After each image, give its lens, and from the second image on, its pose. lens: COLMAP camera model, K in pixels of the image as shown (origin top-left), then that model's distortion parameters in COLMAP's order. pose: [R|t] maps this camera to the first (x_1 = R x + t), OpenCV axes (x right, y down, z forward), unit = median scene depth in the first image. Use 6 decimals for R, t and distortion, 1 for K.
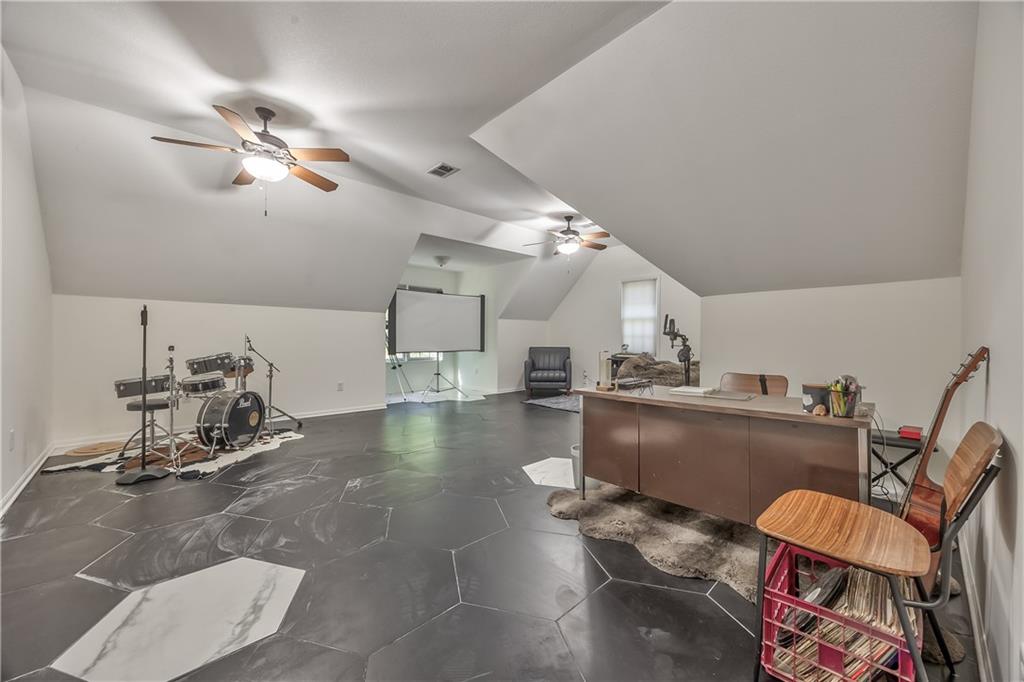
lens RADIAL K [[397.5, 0, 516.4], [0, 397.5, 350.1], [0, 0, 1]] dist [-0.000879, -0.000096]
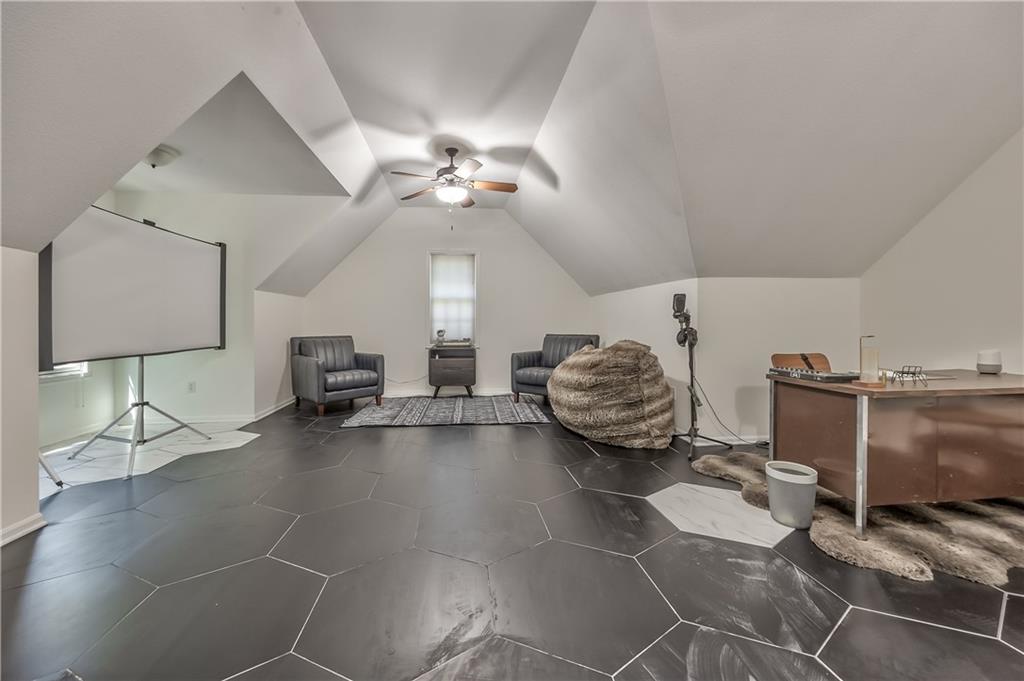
lens RADIAL K [[406.9, 0, 507.3], [0, 406.9, 324.6], [0, 0, 1]] dist [-0.000003, -0.000019]
pose [[0.610124, -0.006640, 0.792278, -0.301276], [0.028912, 0.999485, -0.013889, -0.009902], [-0.791778, 0.031380, 0.610002, 0.384750]]
